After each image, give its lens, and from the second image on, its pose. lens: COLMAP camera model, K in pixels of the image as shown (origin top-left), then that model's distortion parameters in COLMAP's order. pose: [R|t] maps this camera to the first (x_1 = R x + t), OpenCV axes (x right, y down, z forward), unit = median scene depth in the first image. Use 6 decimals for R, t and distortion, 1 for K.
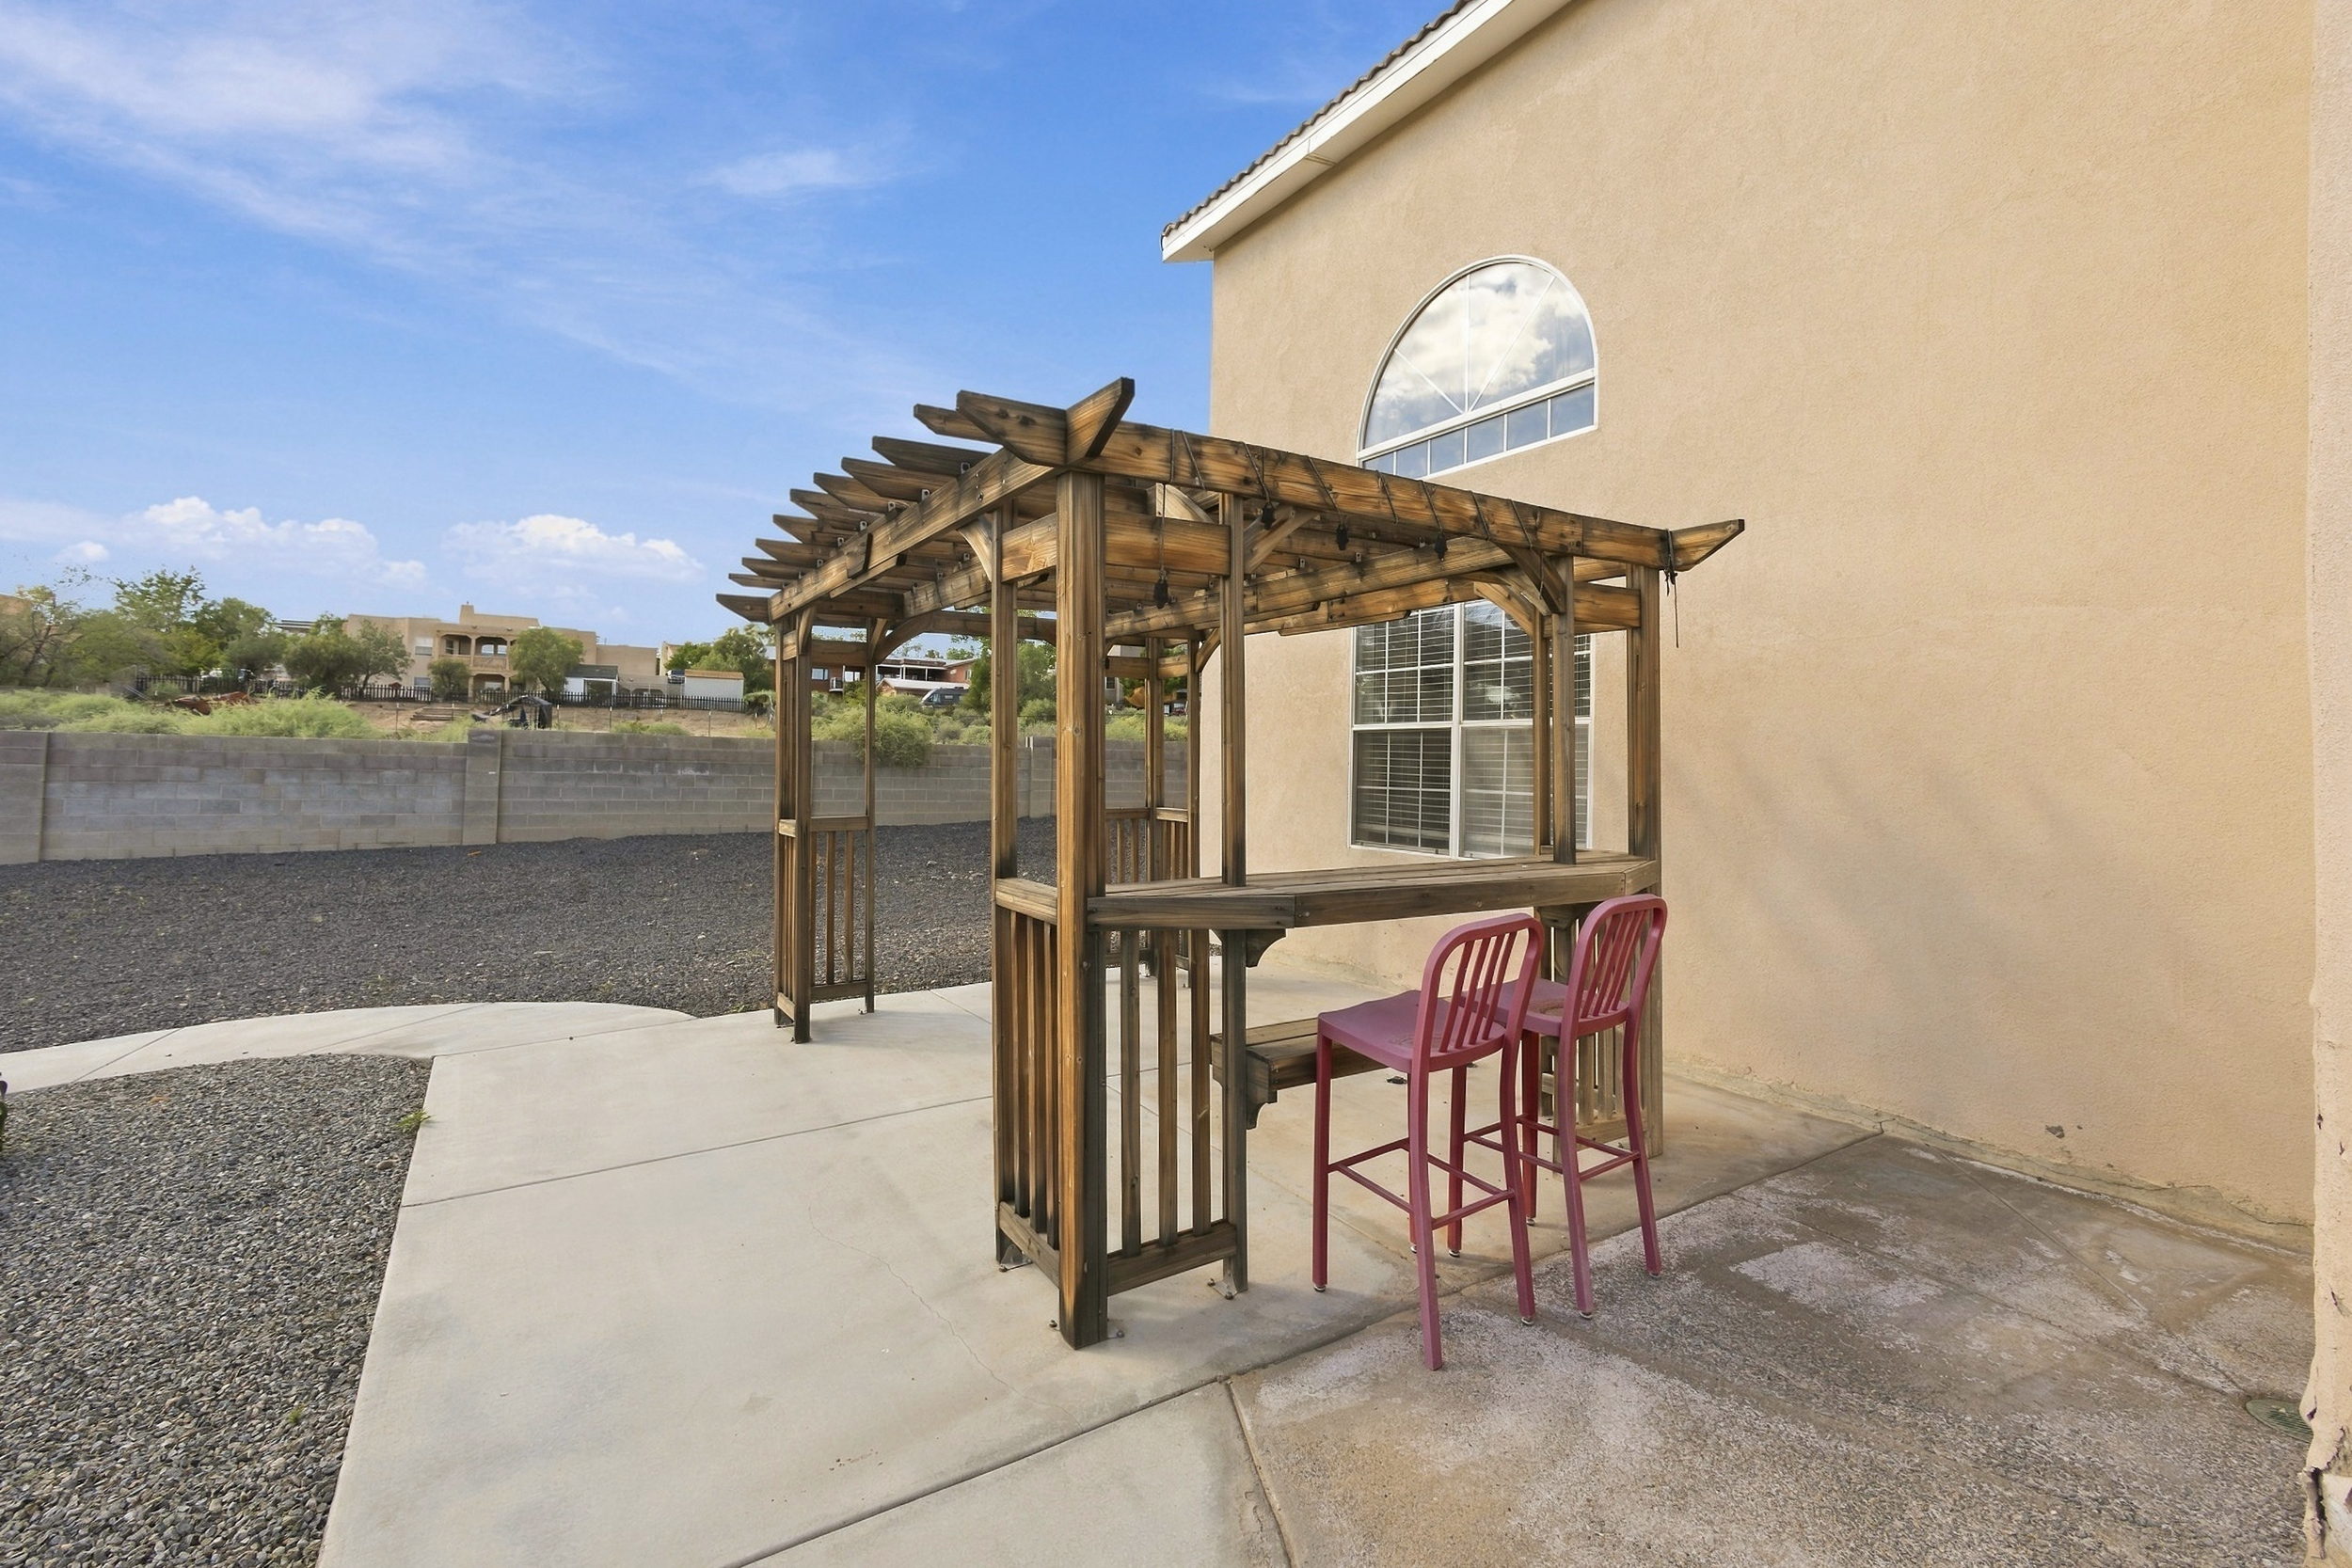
lens RADIAL K [[1019.1, 0, 1180.2], [0, 1019.1, 766.6], [0, 0, 1]] dist [-0.003393, 0.000399]
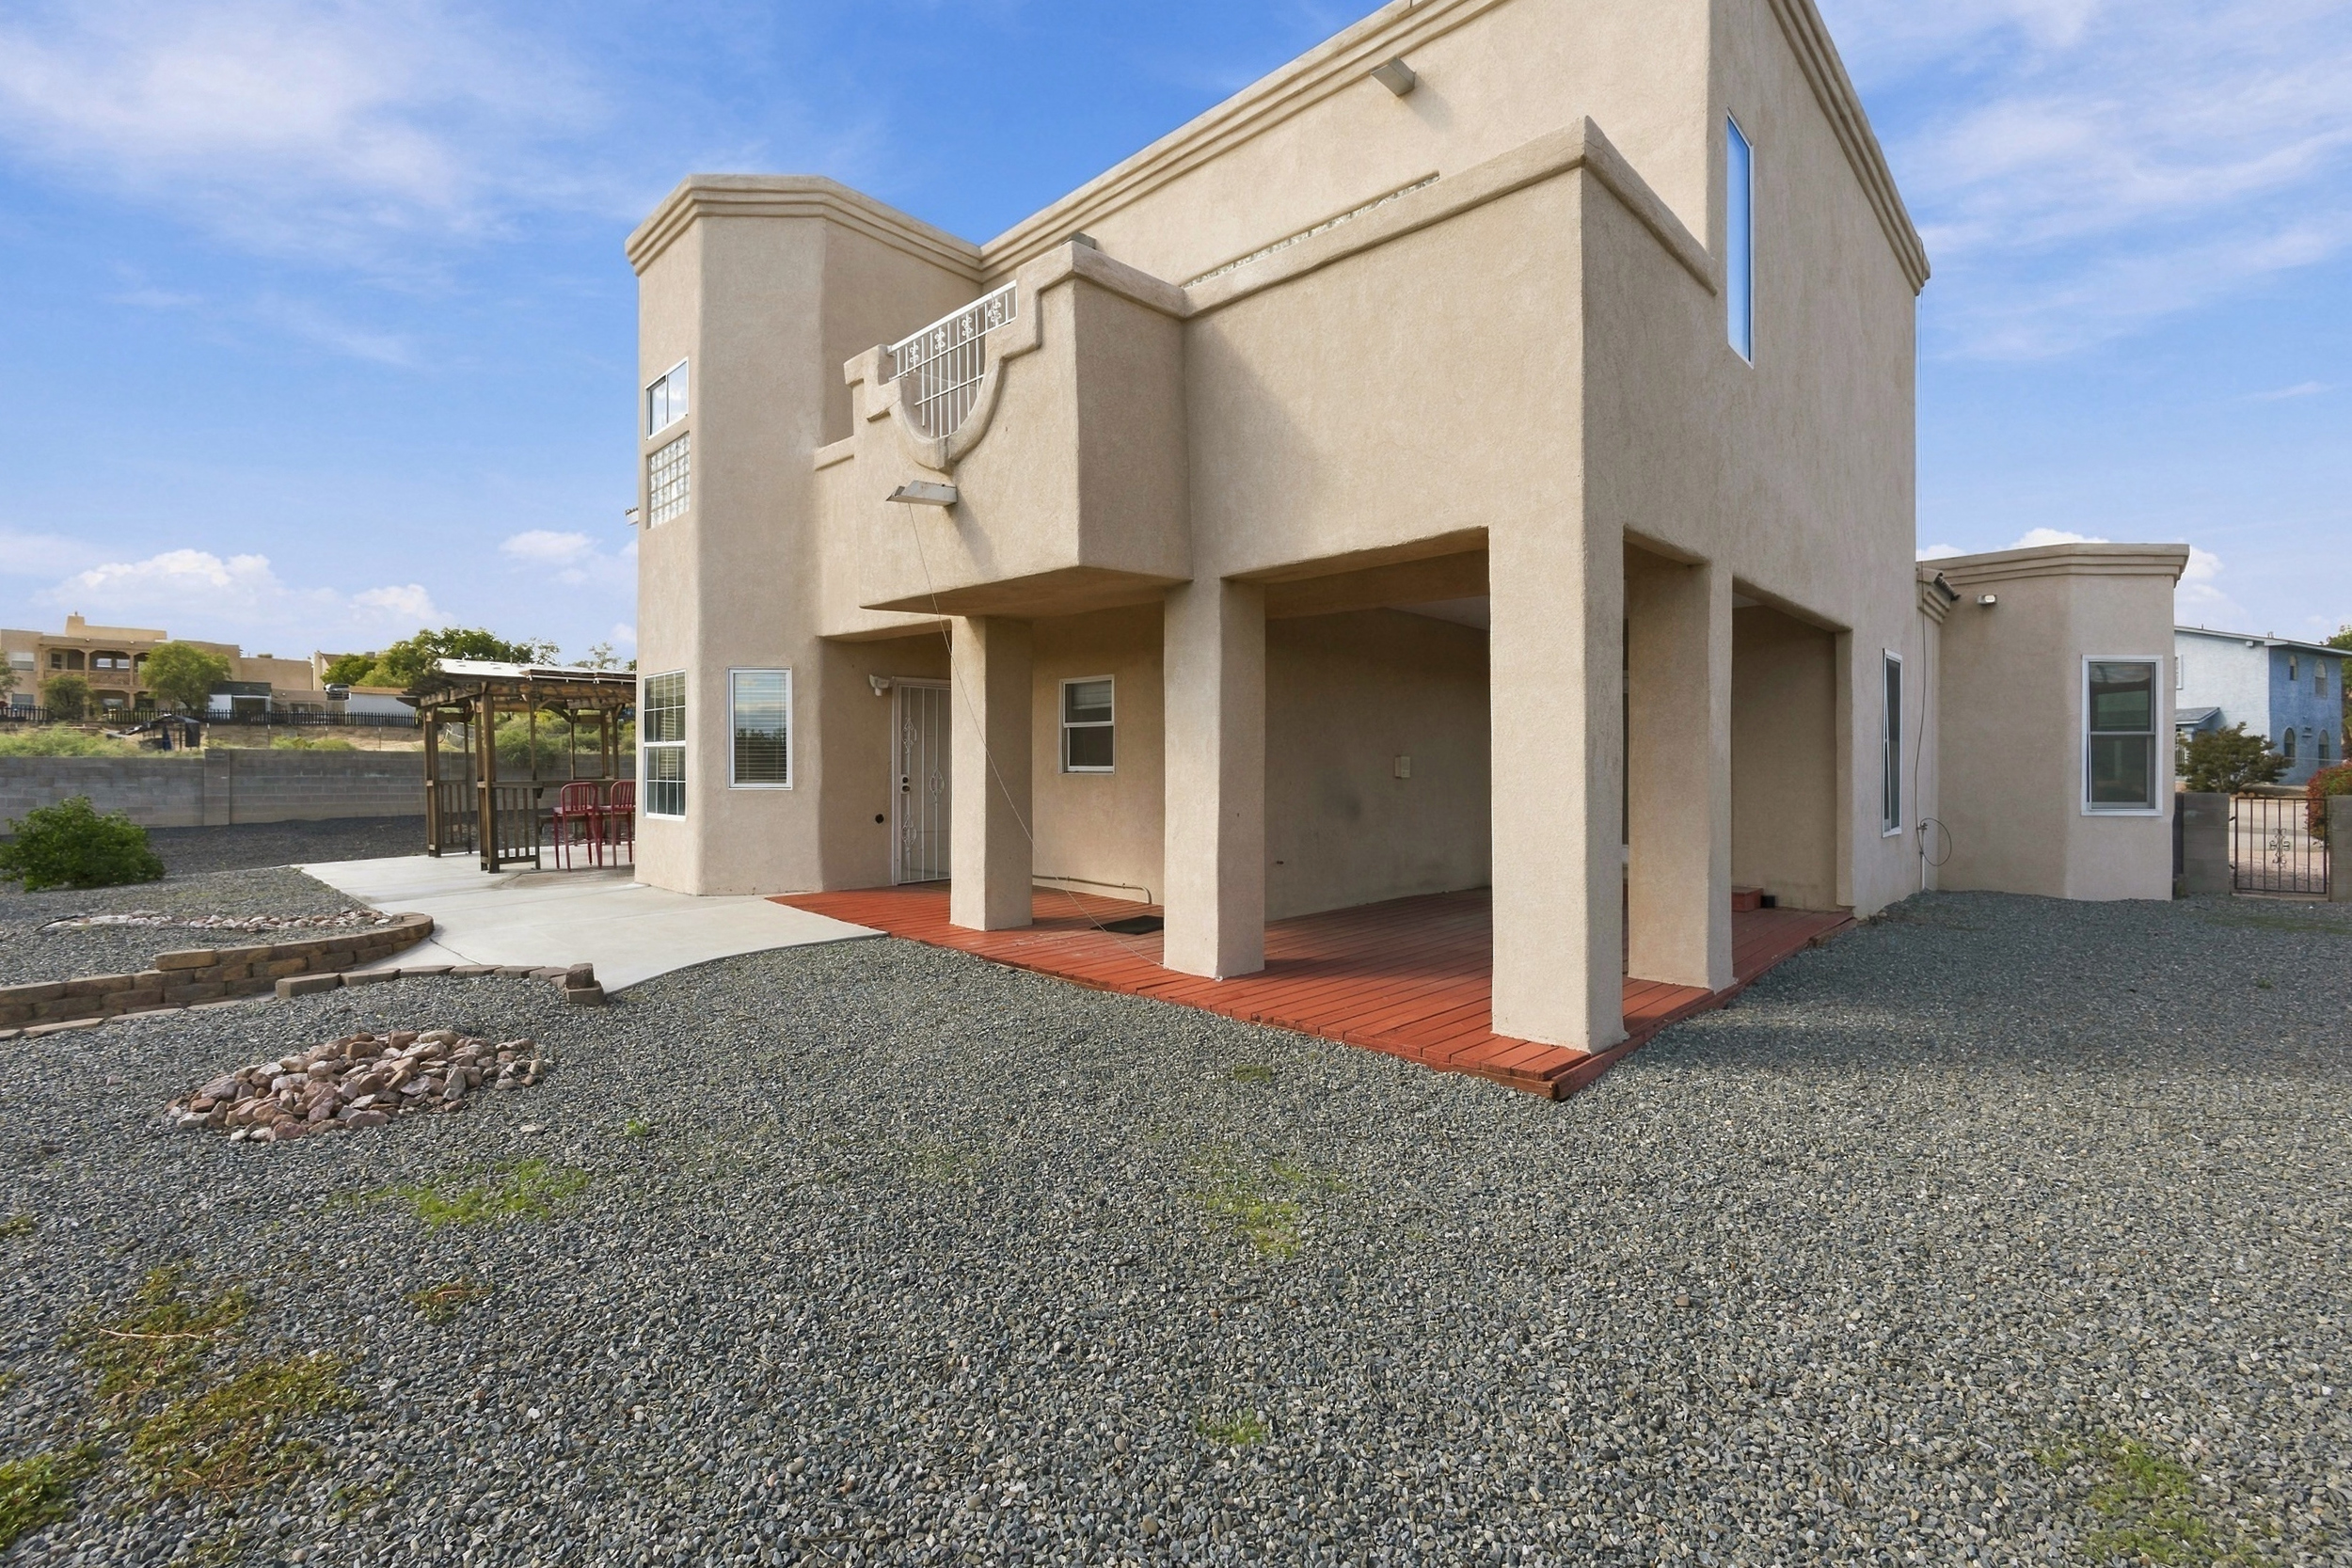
lens RADIAL K [[1019.1, 0, 1173.6], [0, 1019.1, 782.1], [0, 0, 1]] dist [-0.003393, 0.000399]
pose [[0.972903, -0.022951, 0.230070, 0.085111], [0.020987, 0.999719, 0.010983, 0.006317], [-0.230257, -0.005857, 0.973112, -0.194287]]
